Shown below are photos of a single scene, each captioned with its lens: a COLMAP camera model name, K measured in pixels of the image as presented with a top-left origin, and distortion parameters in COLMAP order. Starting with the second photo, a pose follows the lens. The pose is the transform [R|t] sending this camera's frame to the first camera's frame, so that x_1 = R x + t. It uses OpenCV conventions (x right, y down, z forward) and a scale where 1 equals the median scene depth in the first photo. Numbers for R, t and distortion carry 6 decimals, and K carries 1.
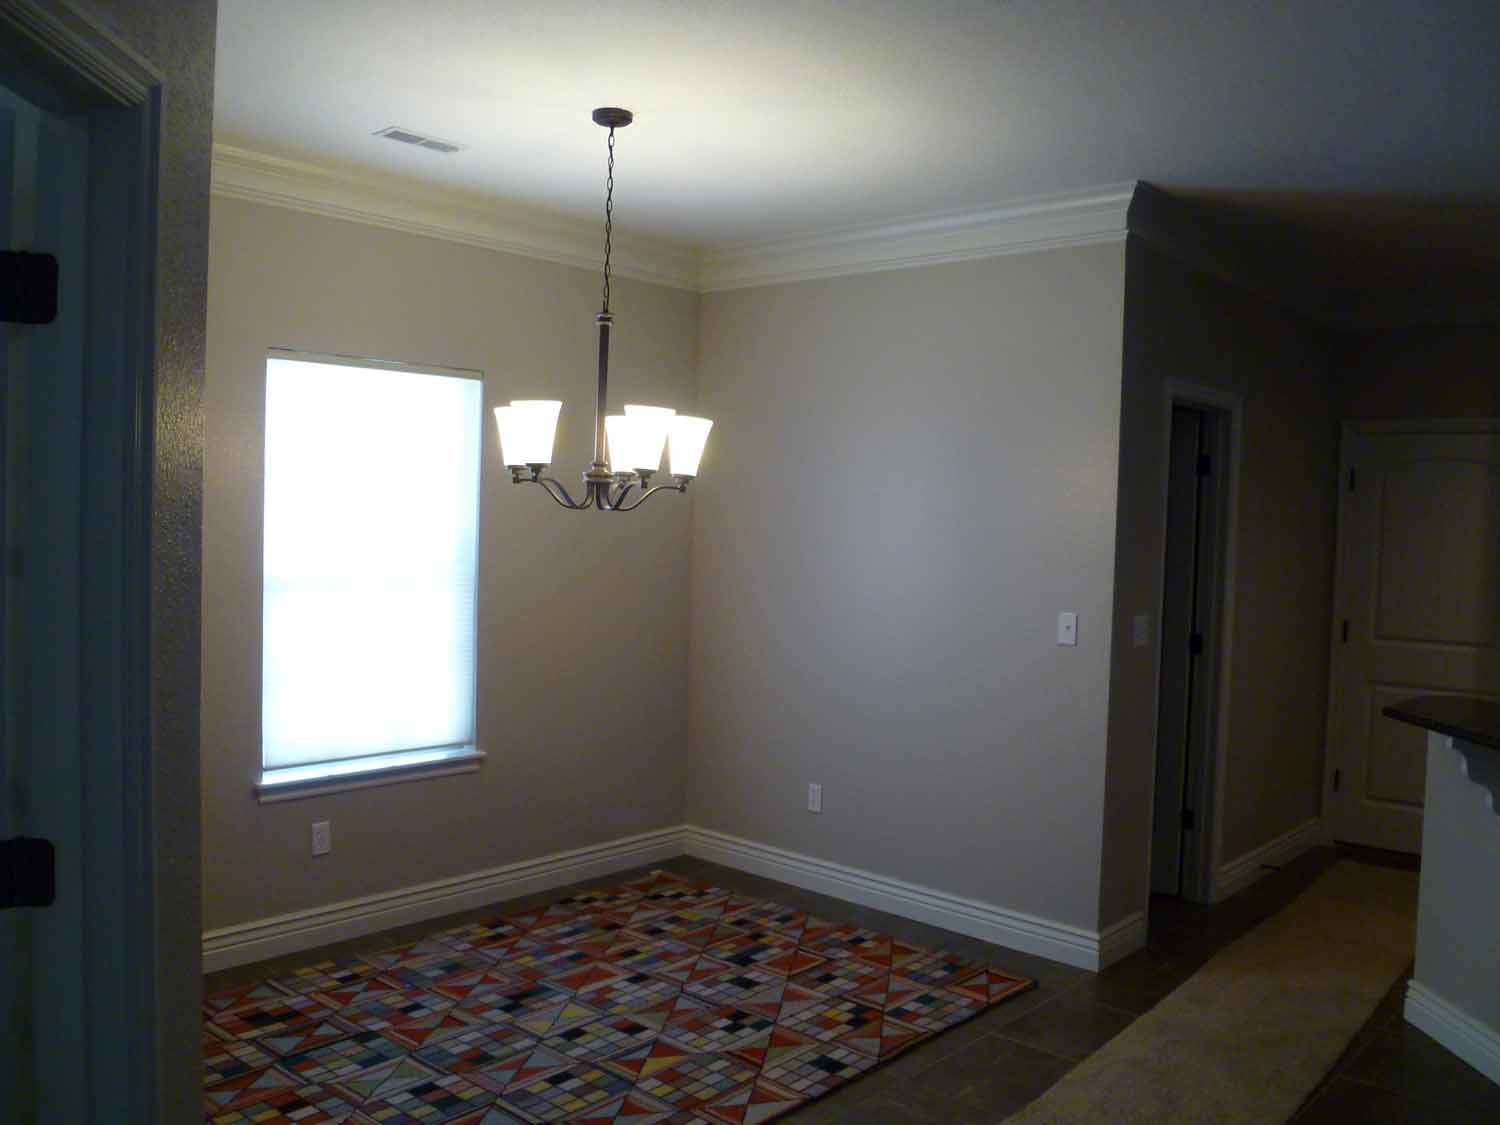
lens RADIAL K [[1244.6, 0, 750.0], [0, 1244.6, 562.5], [0, 0, 1]] dist [-0.126850, 0.115422]
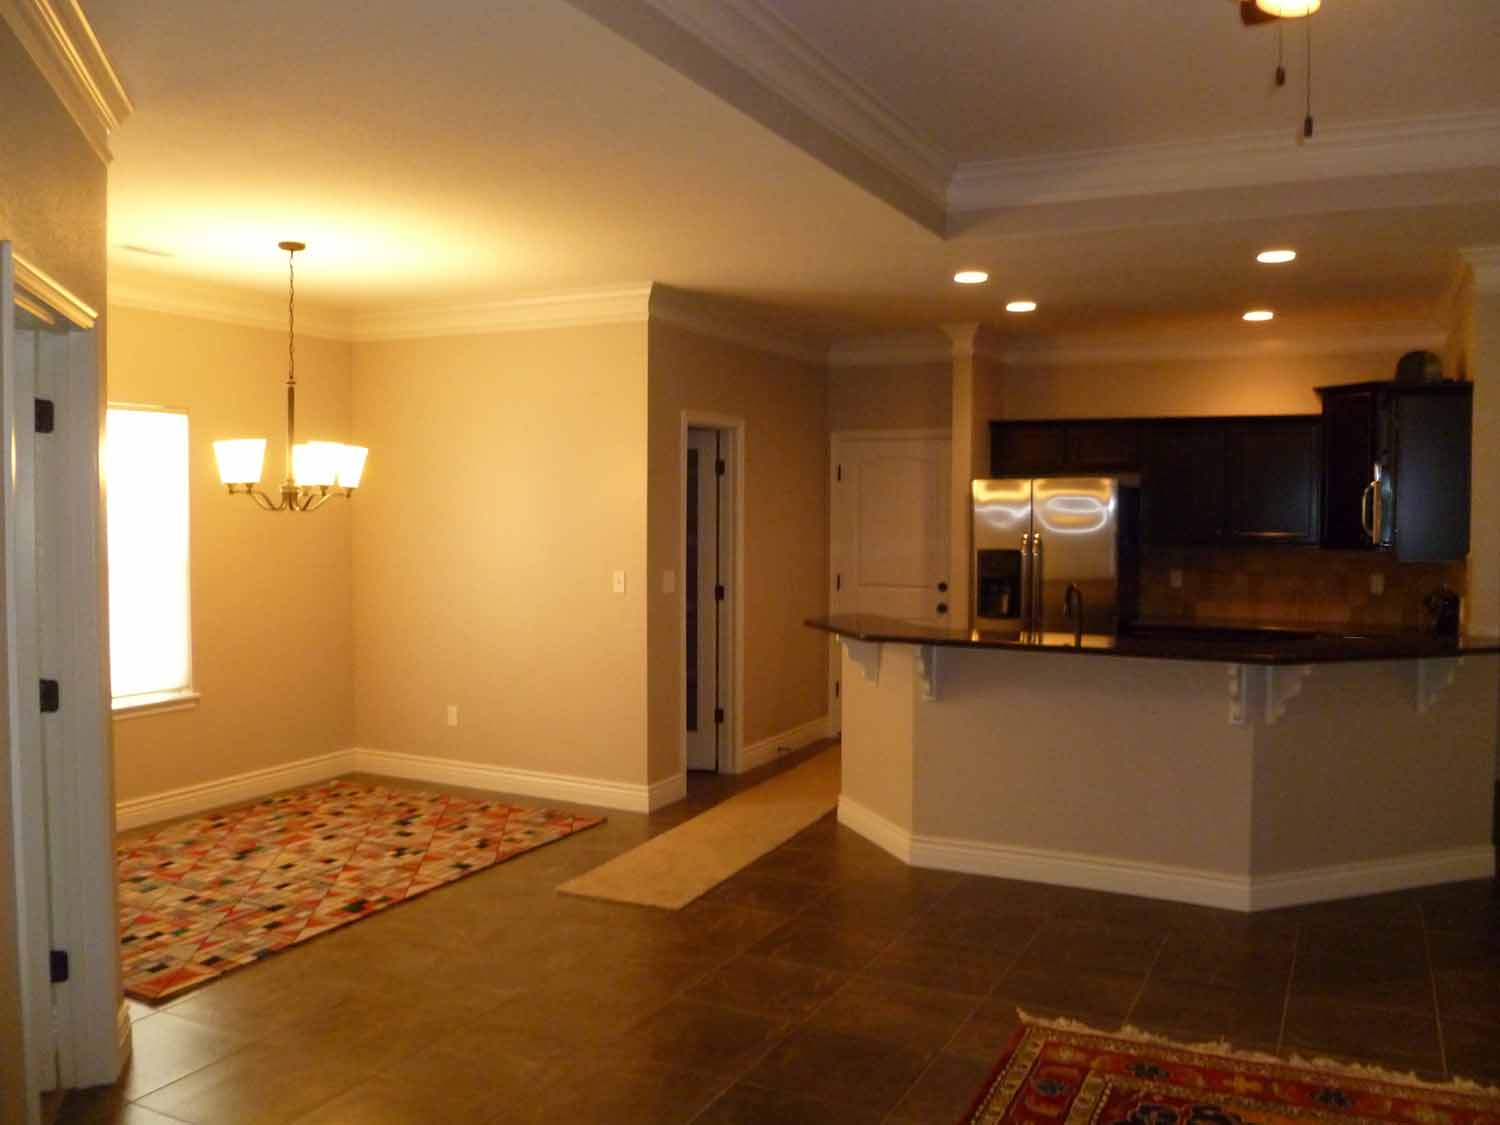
lens RADIAL K [[1244.6, 0, 750.0], [0, 1244.6, 562.5], [0, 0, 1]] dist [-0.126850, 0.115422]
pose [[0.961724, -0.036008, 0.271645, 0.006013], [0.032963, 0.999332, 0.015764, 0.013419], [-0.272031, -0.006207, 0.962268, -0.526170]]
